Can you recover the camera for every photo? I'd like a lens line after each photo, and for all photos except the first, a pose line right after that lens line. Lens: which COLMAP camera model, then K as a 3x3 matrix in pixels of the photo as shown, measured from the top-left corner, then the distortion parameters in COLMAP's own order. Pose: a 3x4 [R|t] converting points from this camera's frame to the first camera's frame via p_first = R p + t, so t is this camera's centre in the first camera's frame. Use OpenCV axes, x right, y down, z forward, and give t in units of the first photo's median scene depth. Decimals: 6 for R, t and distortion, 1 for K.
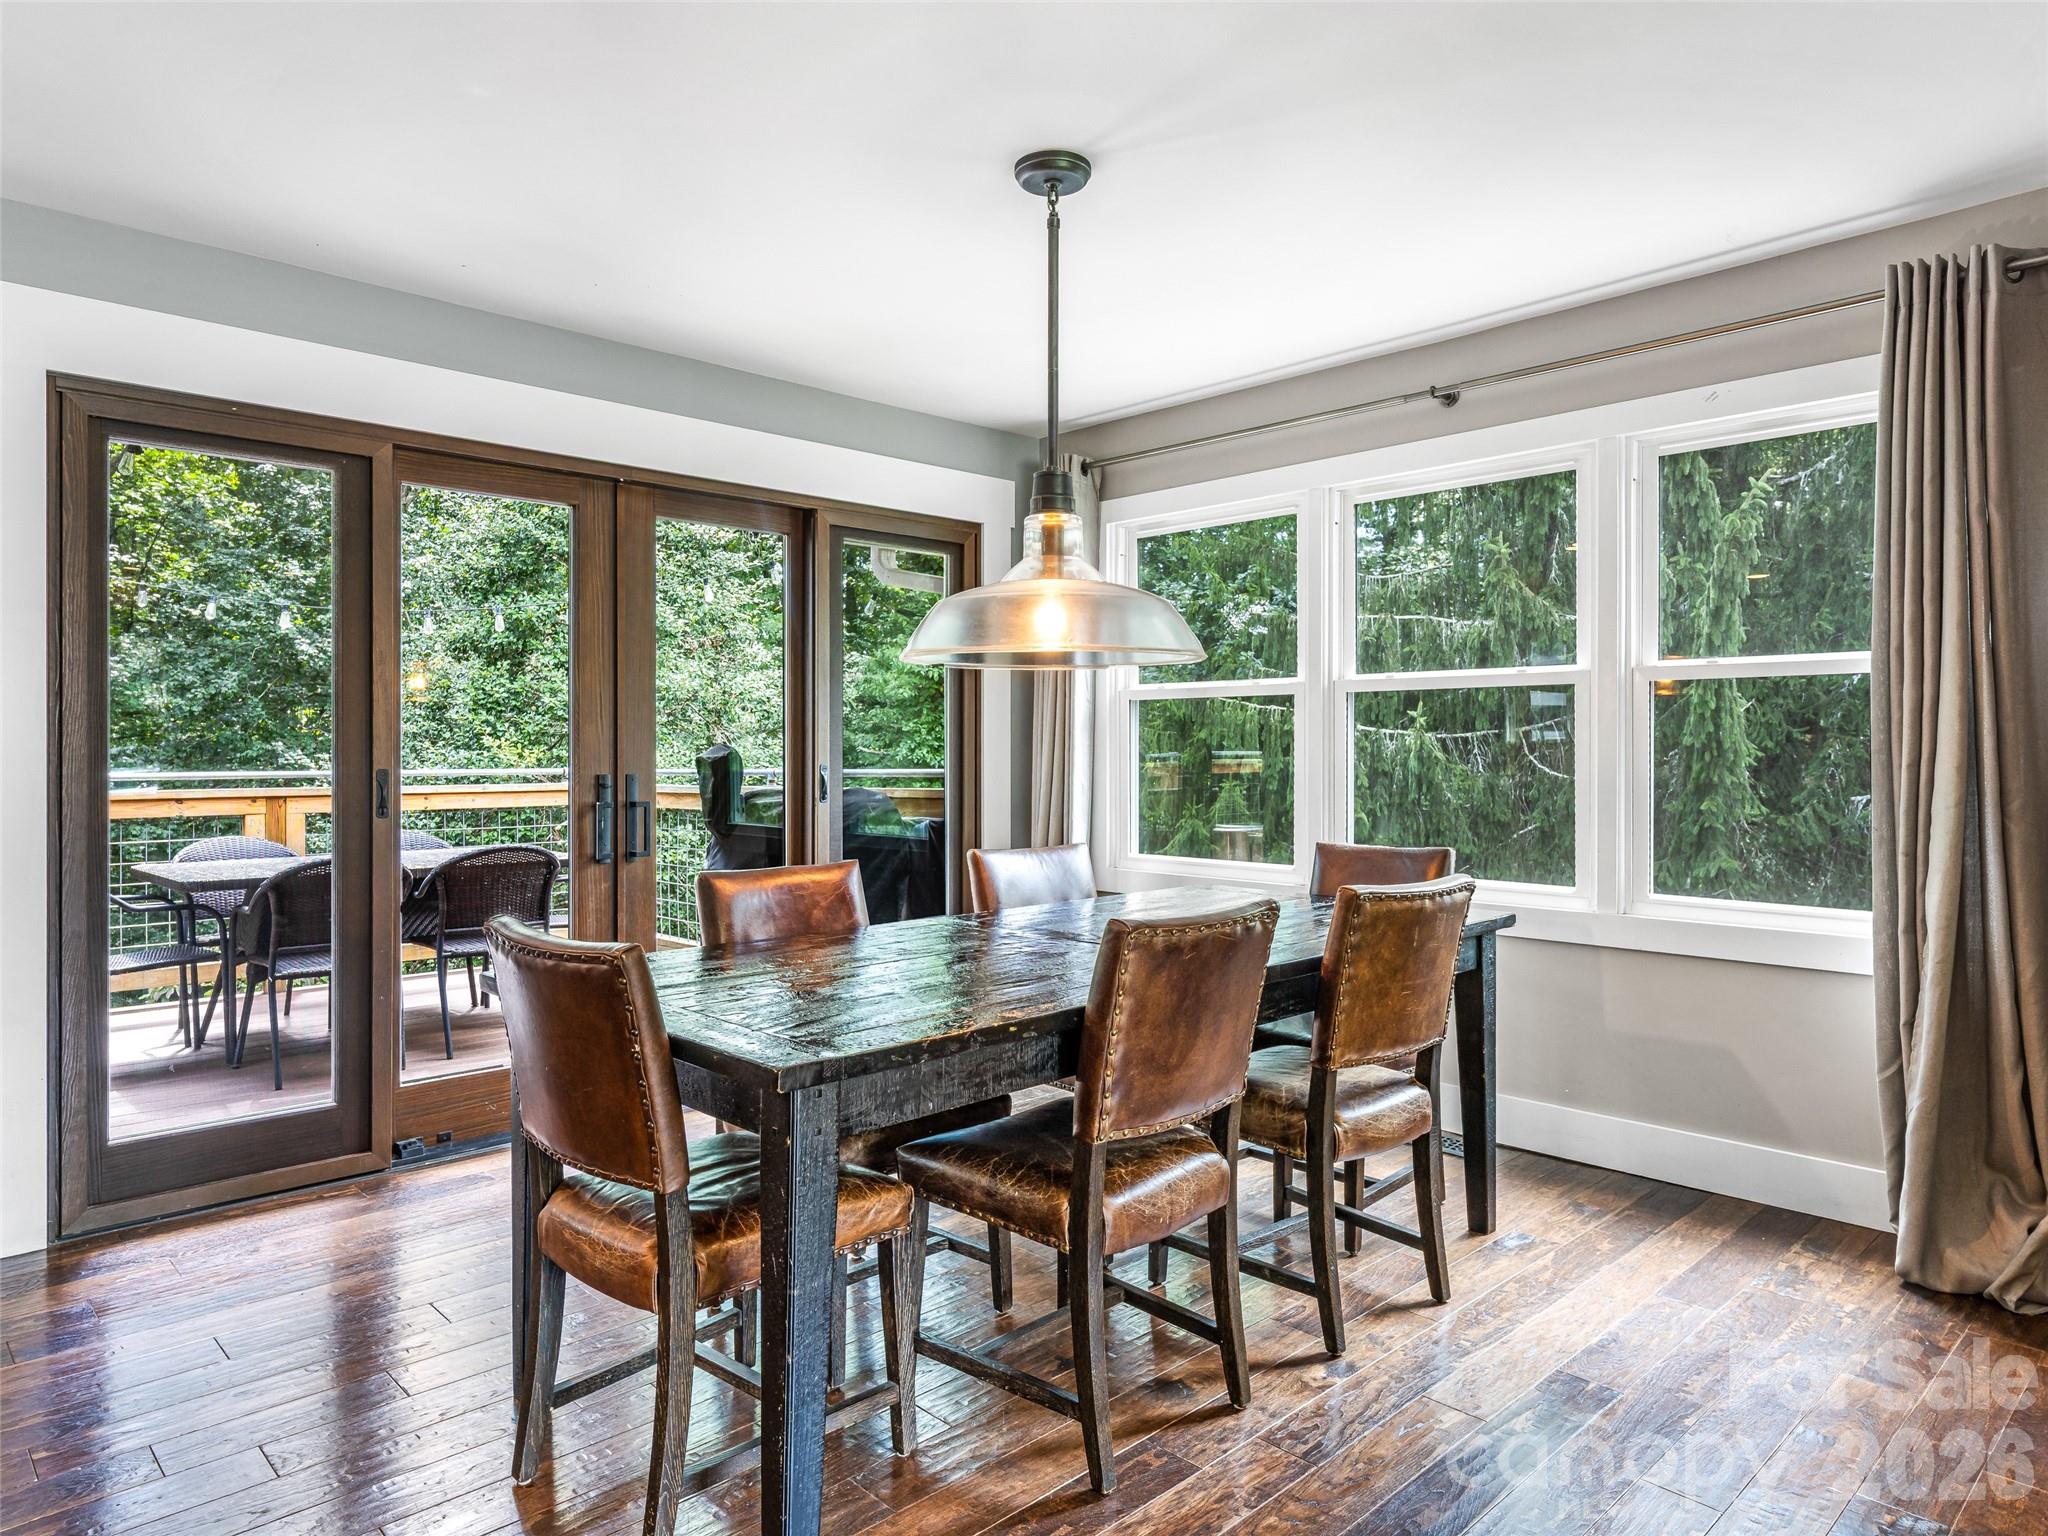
lens RADIAL K [[1291.1, 0, 1034.5], [0, 1291.1, 758.5], [0, 0, 1]] dist [0.004951, 0.000583]
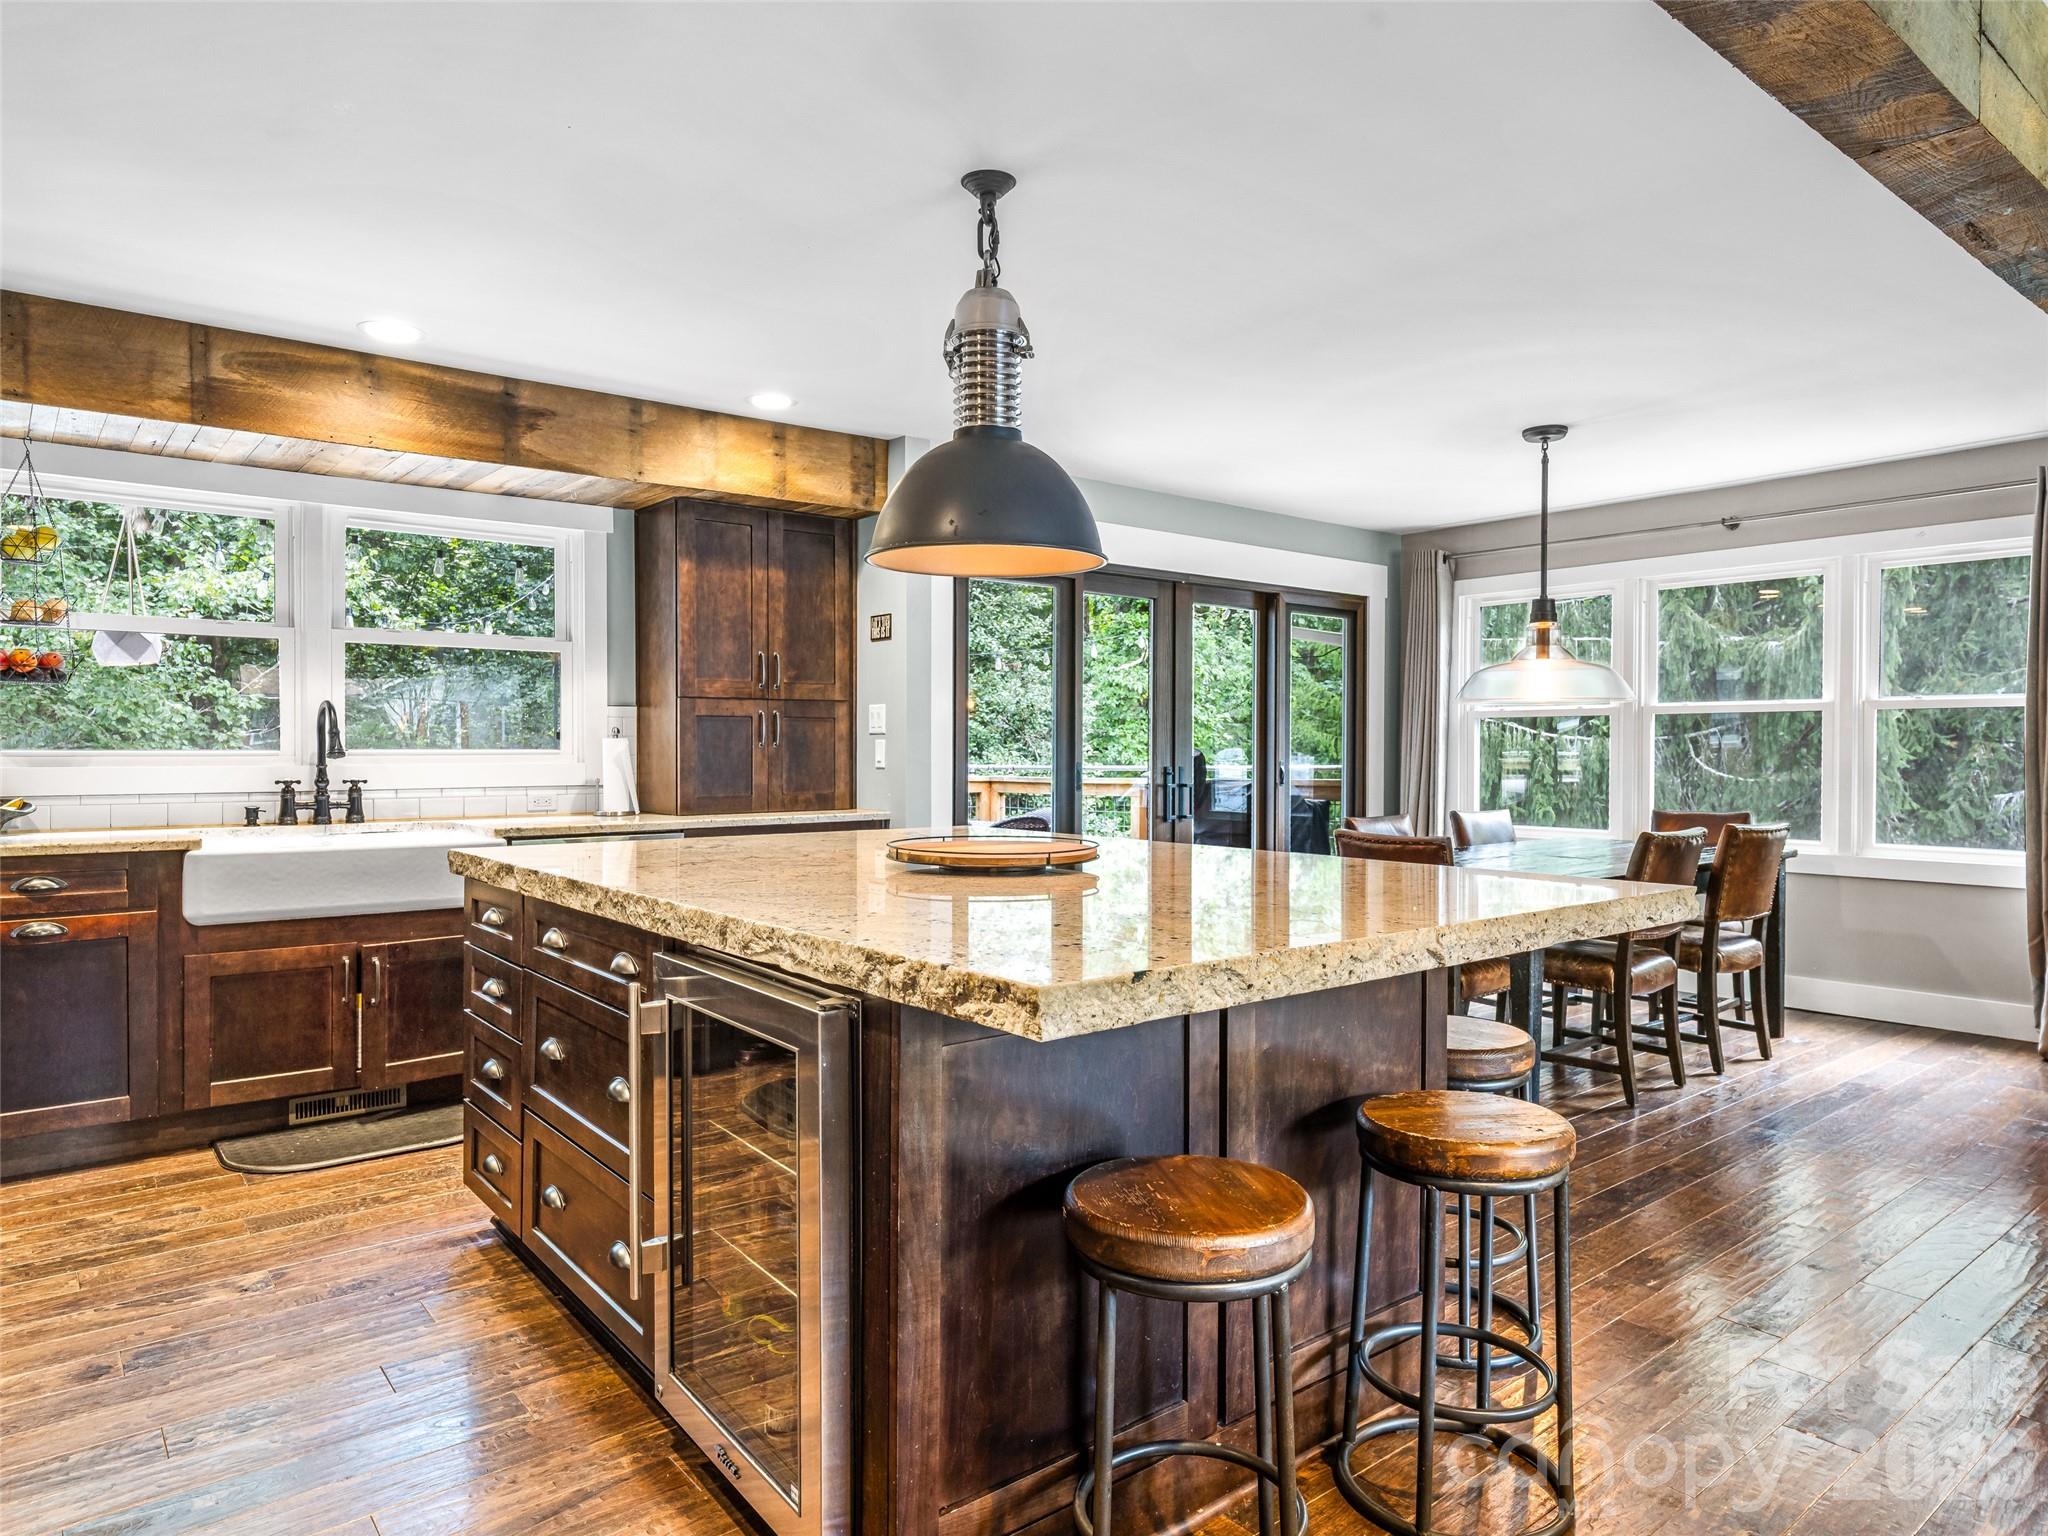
lens RADIAL K [[1252.5, 0, 1024.0], [0, 1252.5, 768.0], [0, 0, 1]] dist [0.001141, 0.003445]
pose [[0.995936, 0.003802, -0.089983, -0.363540], [-0.003317, 0.999979, 0.005545, 0.005910], [0.090002, -0.005224, 0.995928, -0.537232]]
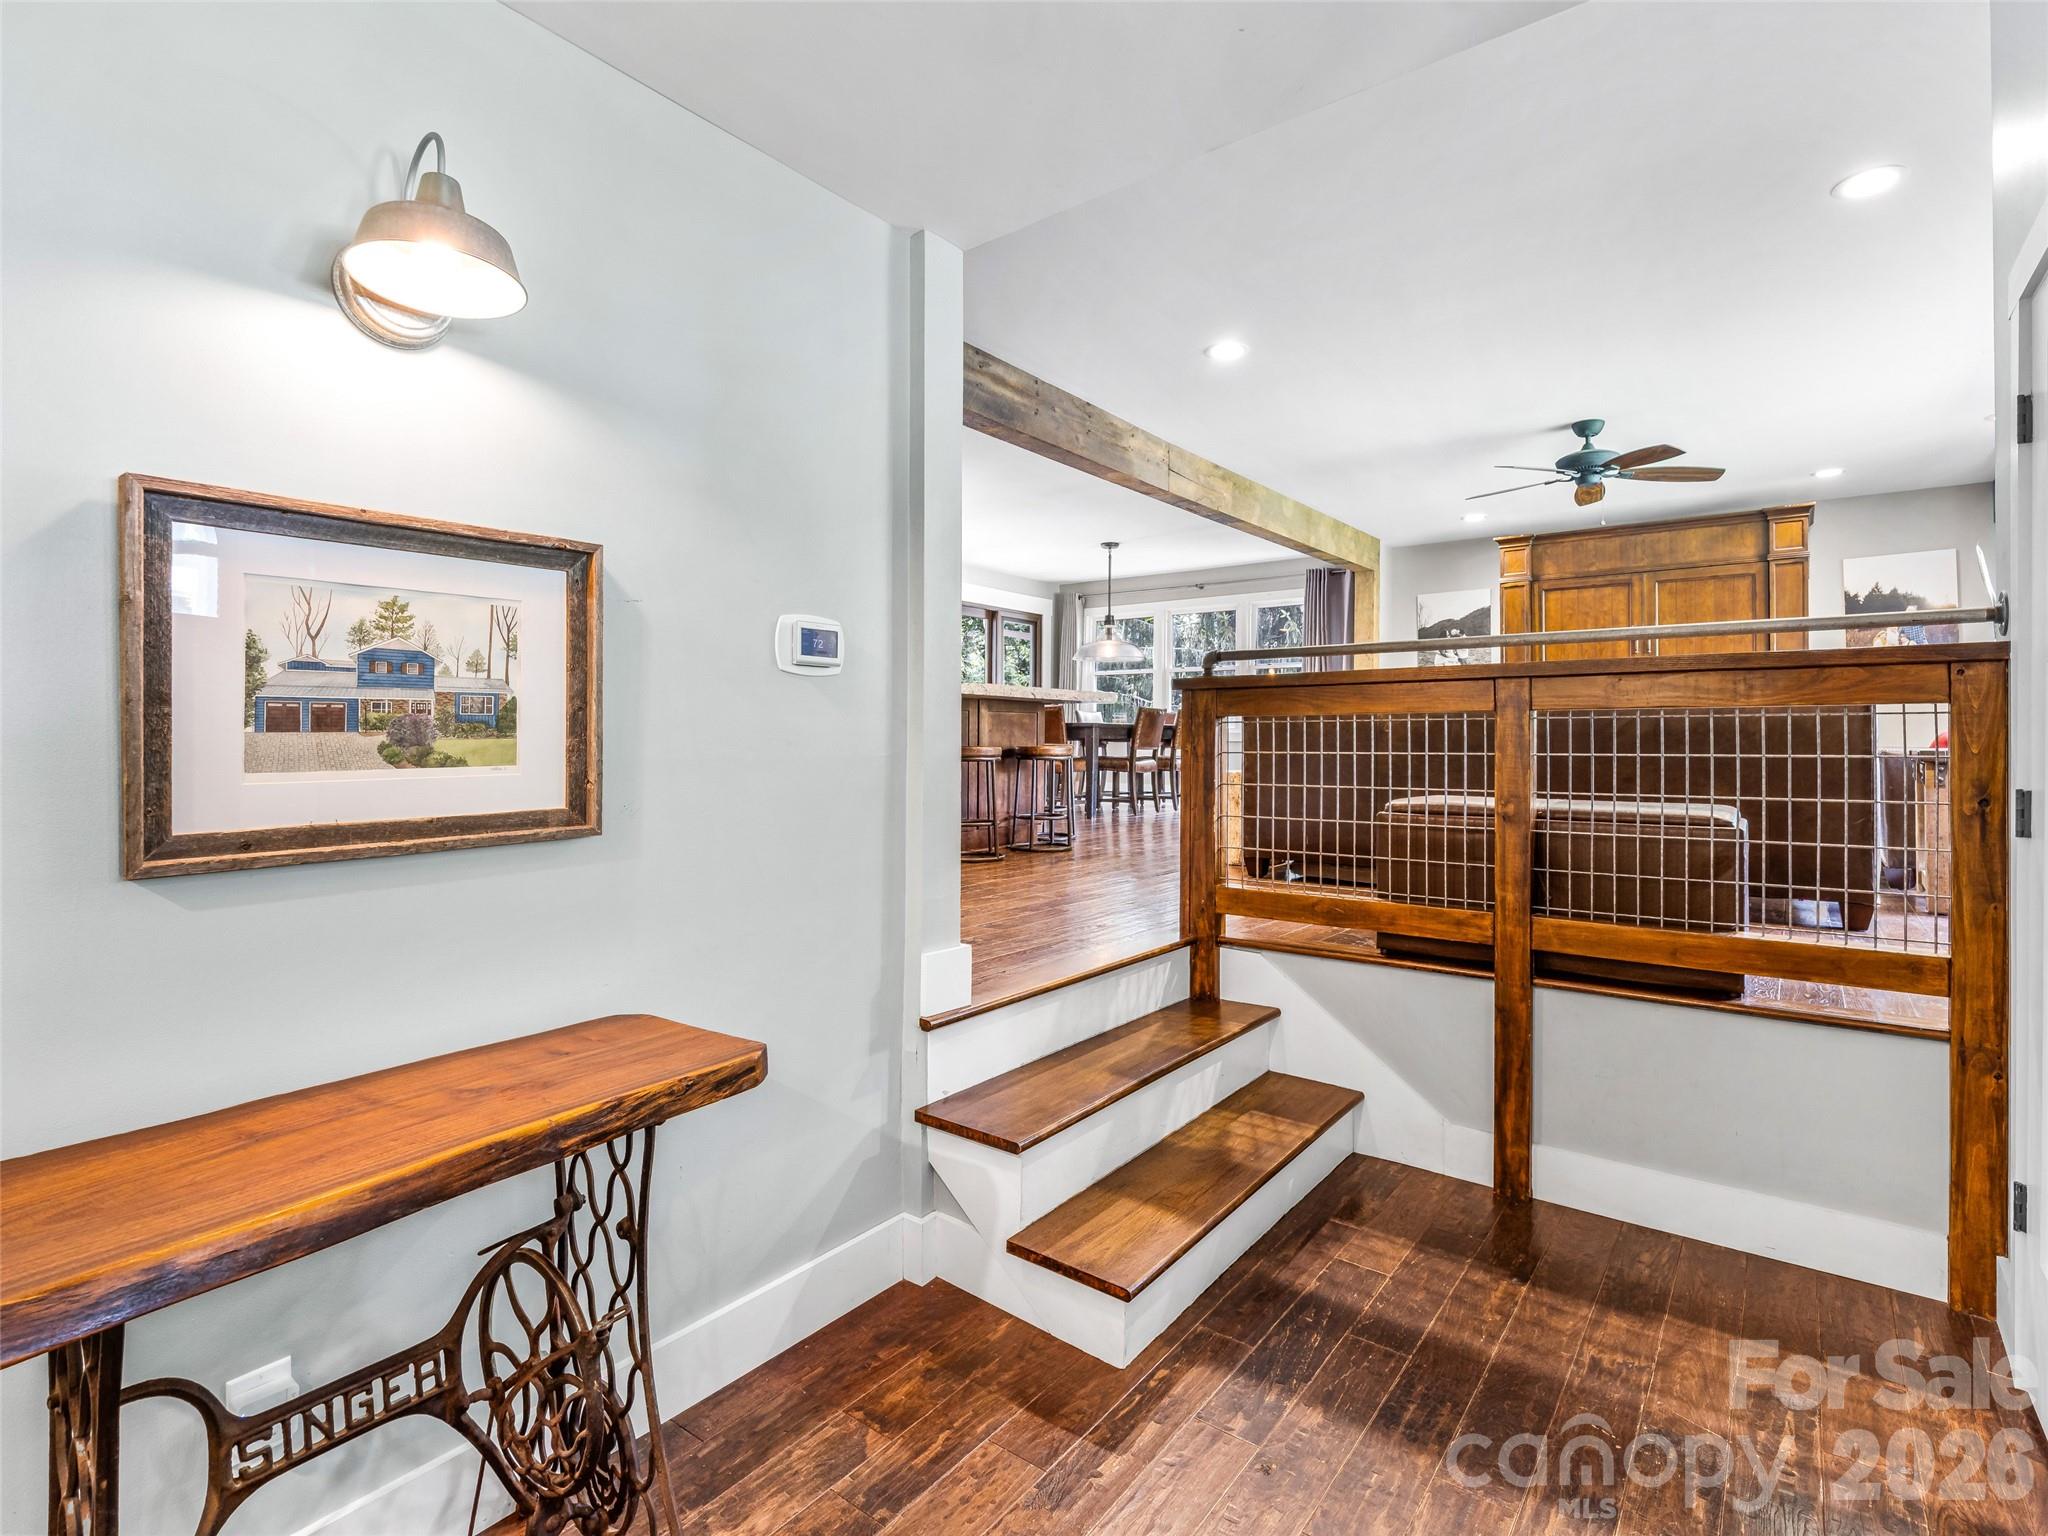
lens RADIAL K [[979.5, 0, 1037.6], [0, 979.5, 758.5], [0, 0, 1]] dist [-0.000176, -0.000072]
pose [[0.989217, 0.003384, 0.146420, -0.448408], [-0.005055, 0.999926, 0.011042, 0.136762], [-0.146371, -0.011663, 0.989161, -1.398664]]
